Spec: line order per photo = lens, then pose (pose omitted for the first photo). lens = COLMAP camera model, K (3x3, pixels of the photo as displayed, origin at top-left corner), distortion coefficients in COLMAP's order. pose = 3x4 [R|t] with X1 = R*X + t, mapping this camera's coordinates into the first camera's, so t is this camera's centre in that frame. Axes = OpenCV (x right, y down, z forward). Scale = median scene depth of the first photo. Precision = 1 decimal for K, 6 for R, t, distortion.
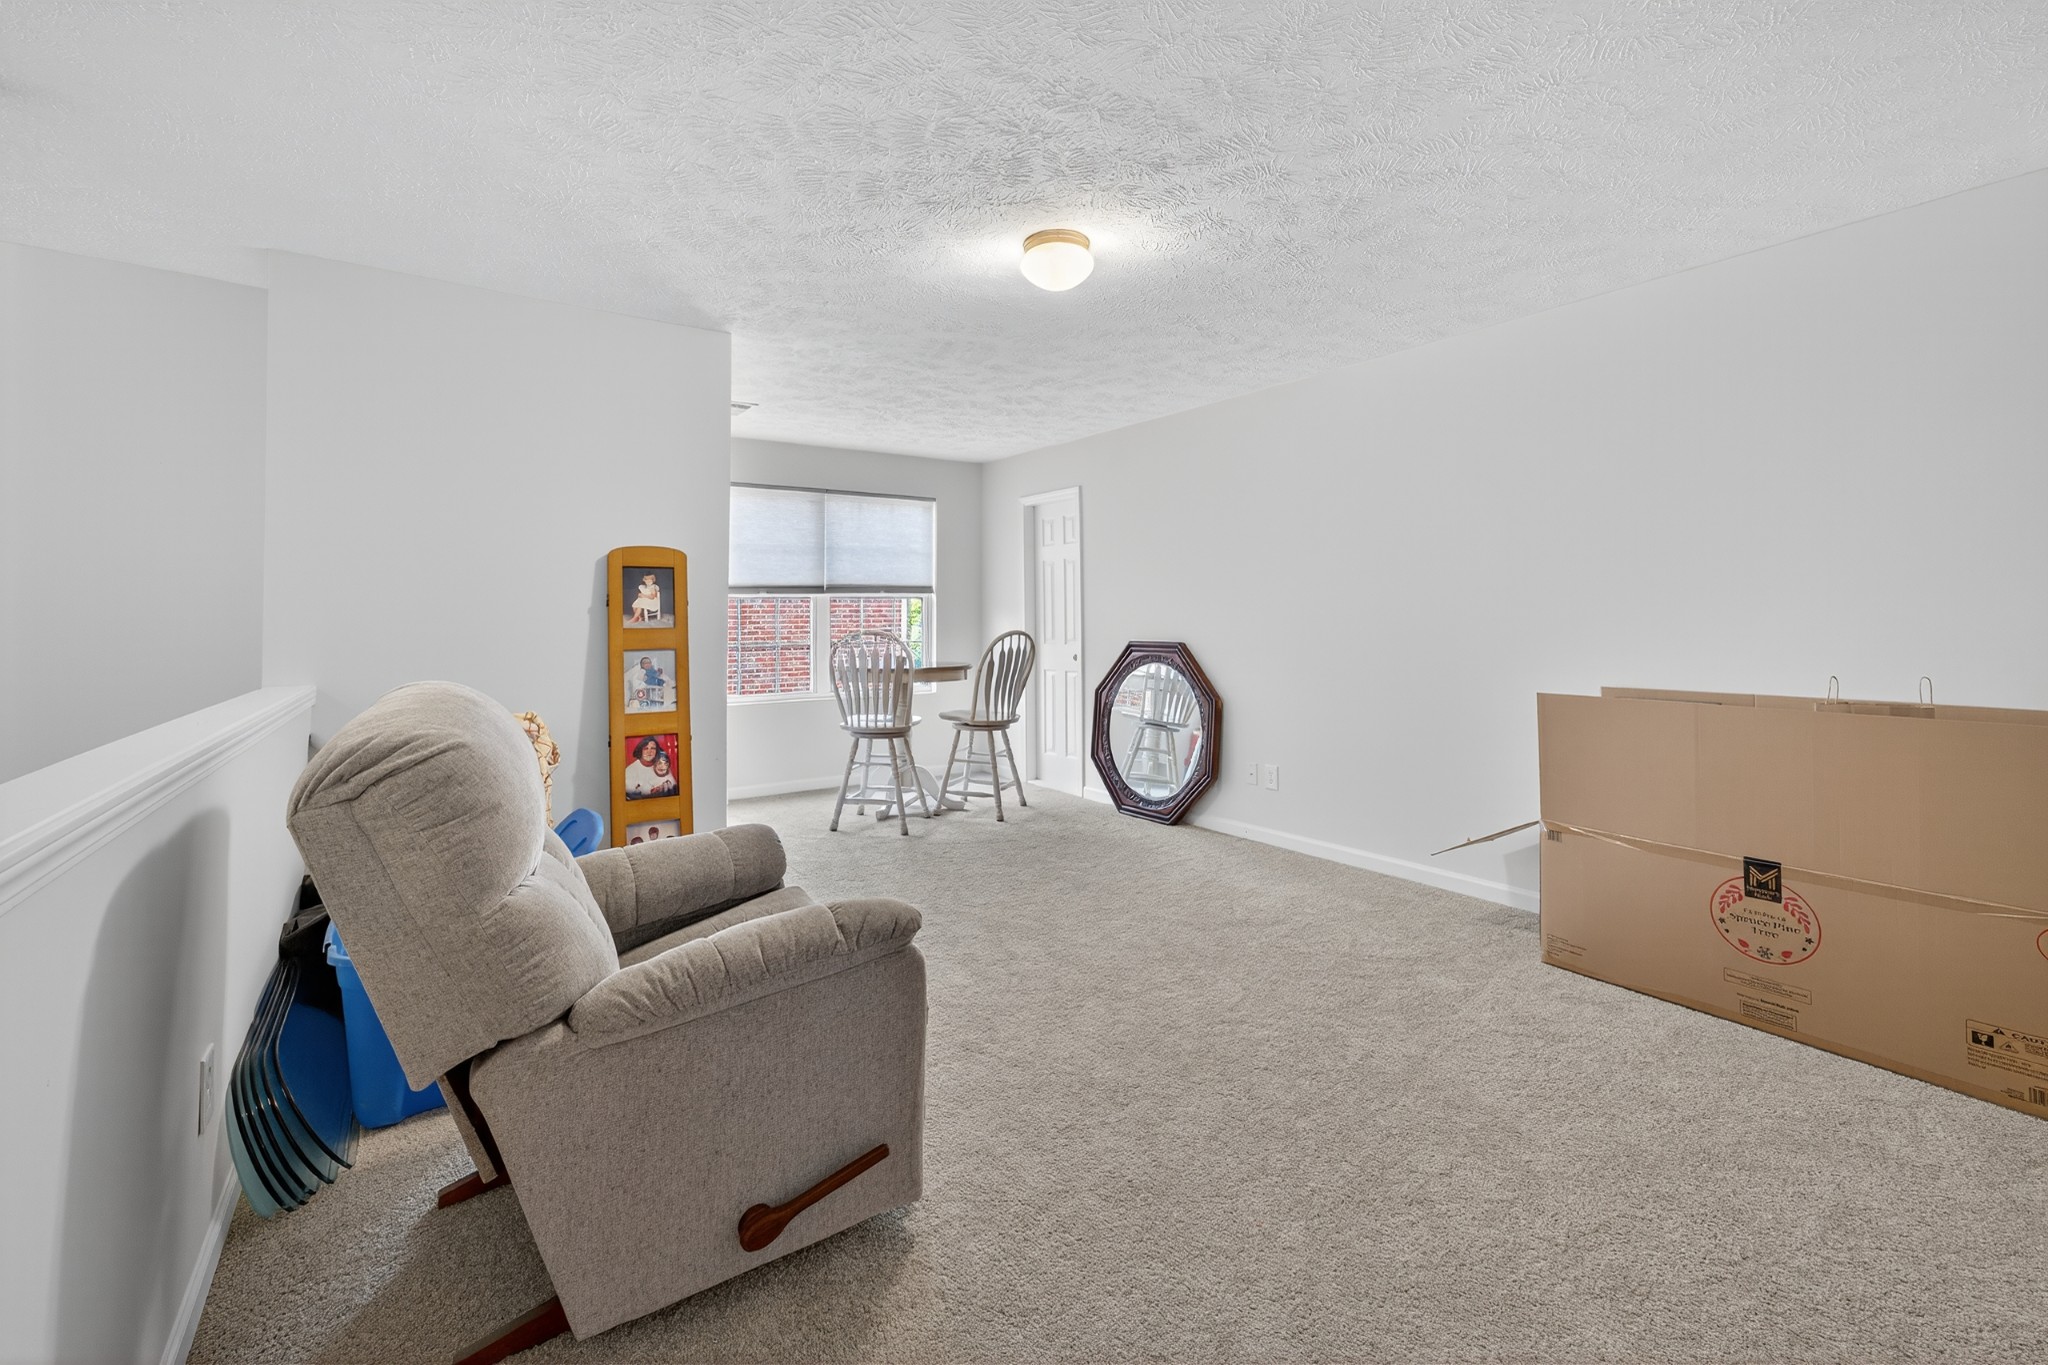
lens RADIAL K [[862.8, 0, 1019.3], [0, 862.8, 571.5], [0, 0, 1]] dist [0.000068, 0.000091]
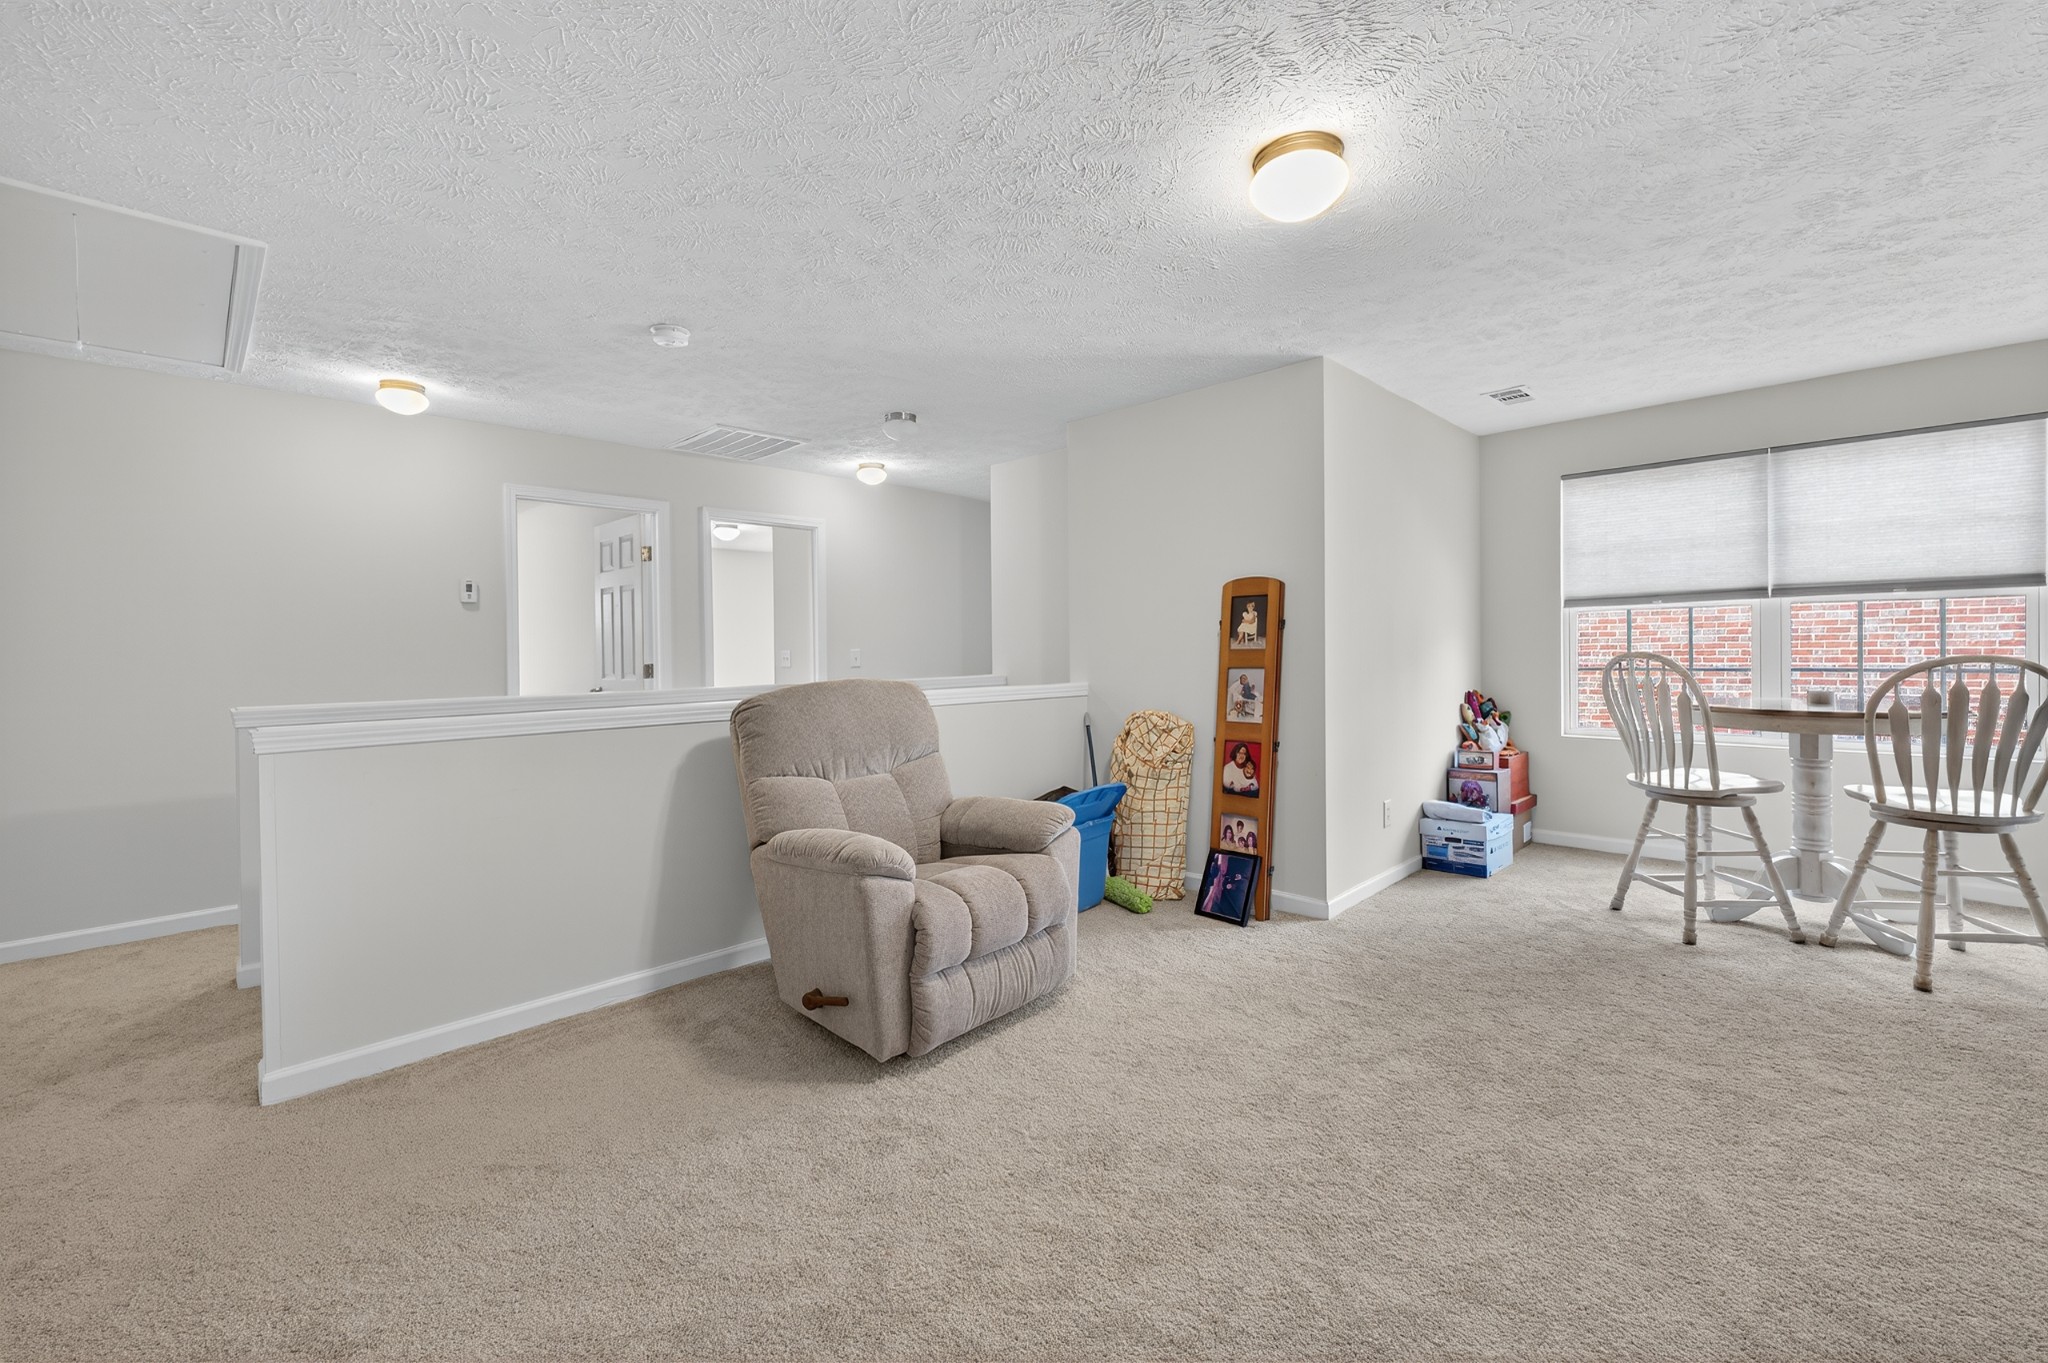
lens RADIAL K [[871.9, 0, 1024.9], [0, 871.9, 634.6], [0, 0, 1]] dist [0.000437, 0.000291]
pose [[0.176029, -0.012426, -0.984307, 0.658457], [0.068292, 0.997665, -0.000382, 0.026577], [0.982013, -0.067153, 0.176466, 0.507150]]
